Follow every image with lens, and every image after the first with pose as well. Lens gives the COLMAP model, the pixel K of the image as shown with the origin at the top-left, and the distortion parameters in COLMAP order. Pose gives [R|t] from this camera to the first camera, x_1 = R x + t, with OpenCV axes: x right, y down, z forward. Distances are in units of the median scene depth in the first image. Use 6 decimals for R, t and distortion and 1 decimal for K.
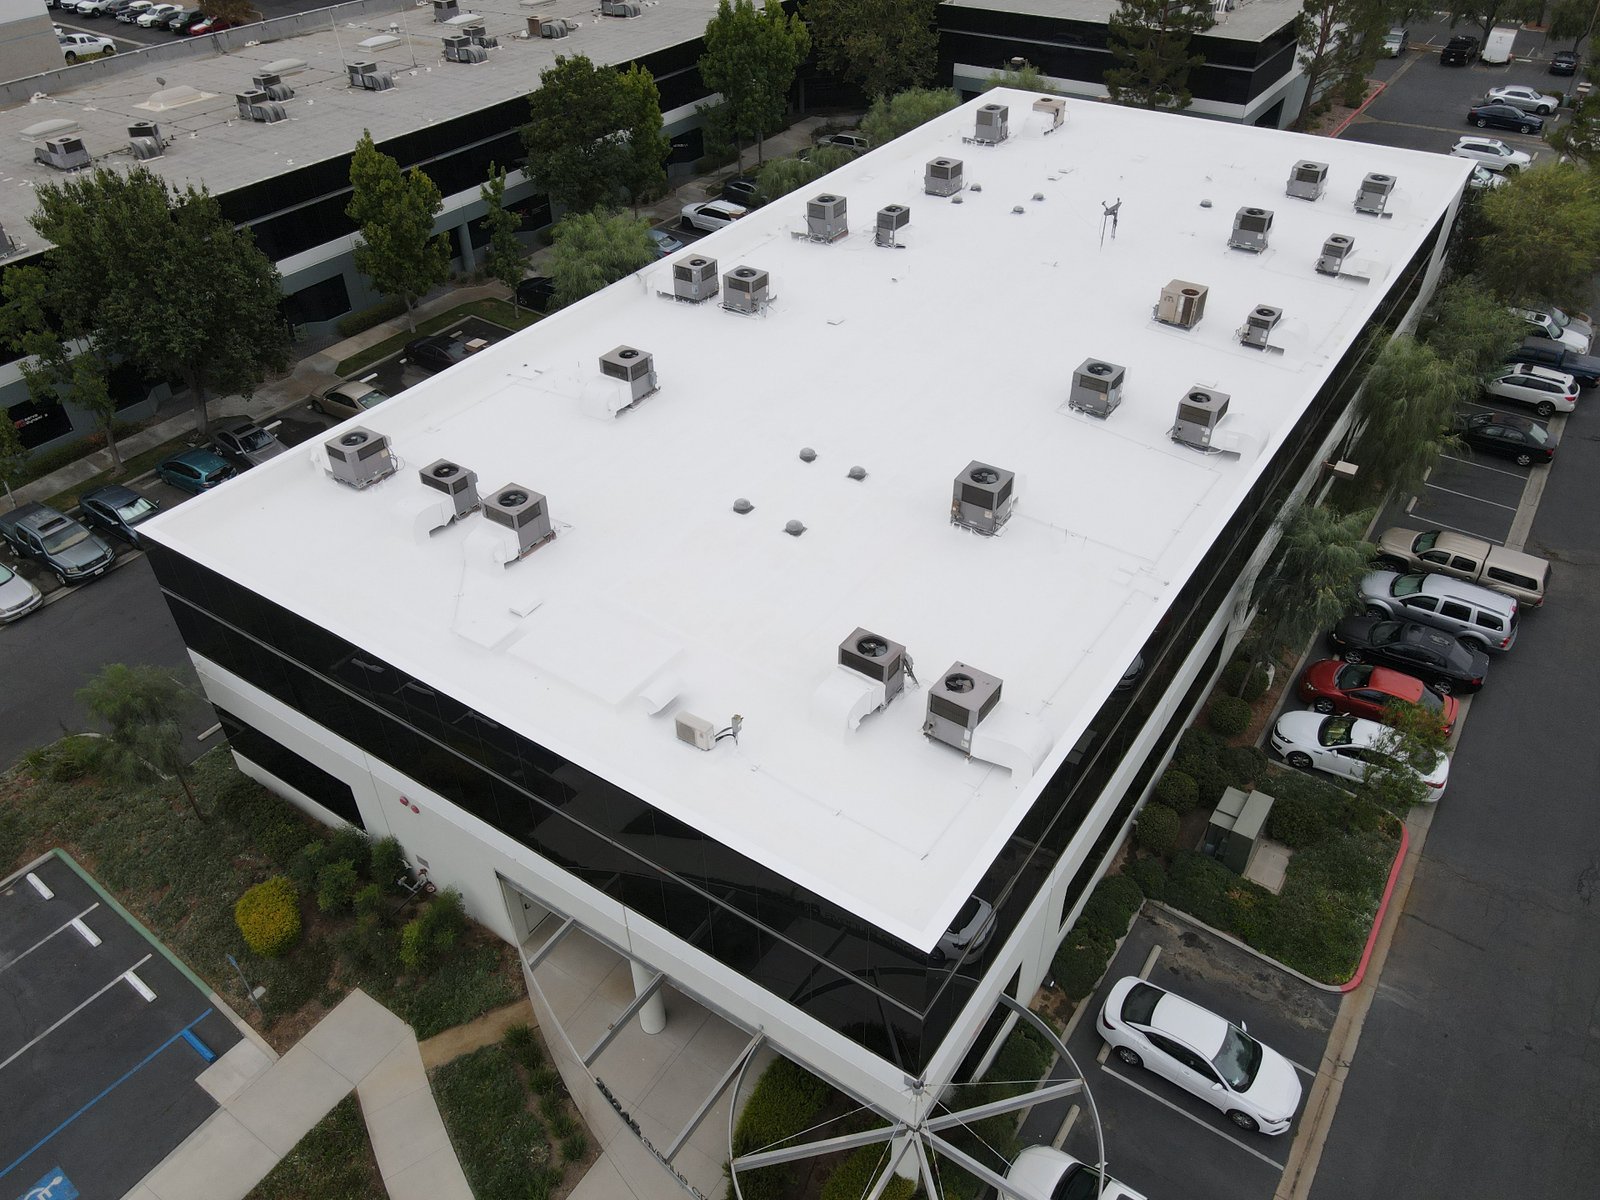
lens RADIAL K [[1178.3, 0, 800.0], [0, 1178.3, 600.0], [0, 0, 1]] dist [0.012960, 0.003466]
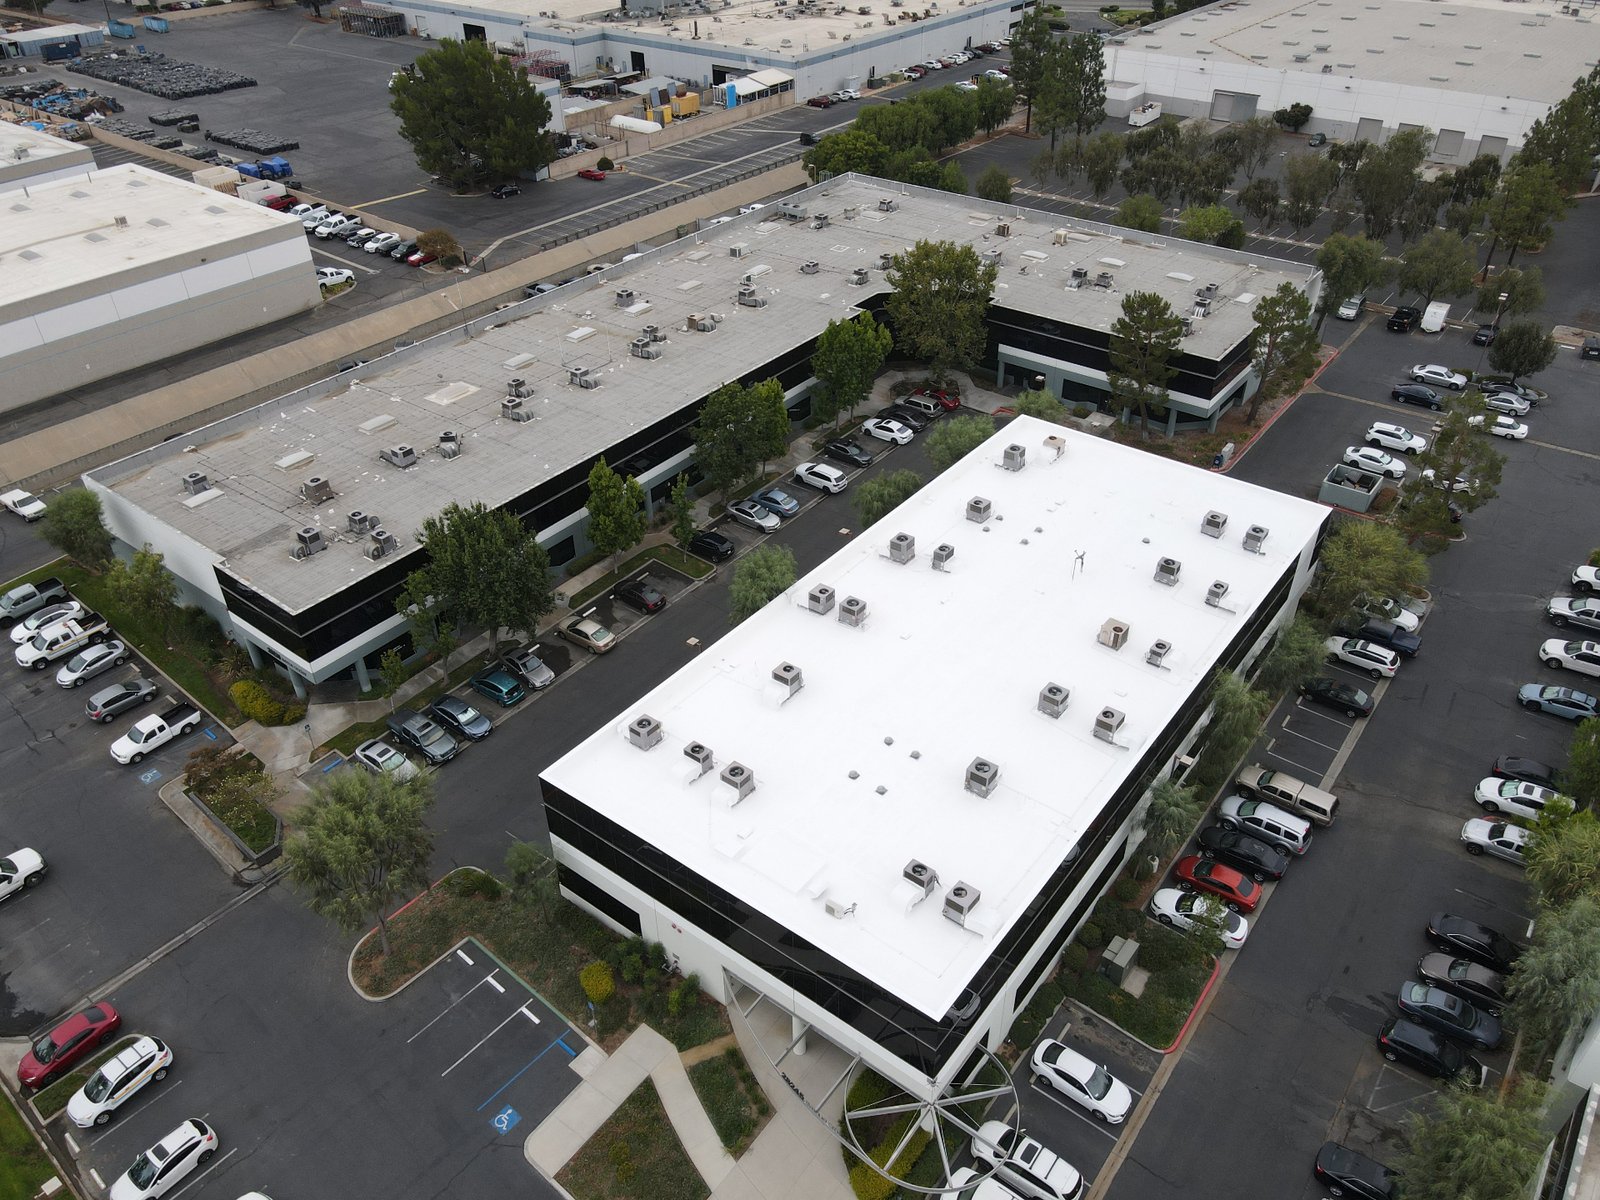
lens RADIAL K [[1174.3, 0, 800.0], [0, 1174.3, 600.0], [0, 0, 1]] dist [-0.021454, 0.083222]
pose [[0.998185, 0.036309, -0.048044, -0.050897], [-0.038406, 0.998317, -0.043458, -0.256909], [0.046385, 0.045224, 0.997899, -0.831115]]
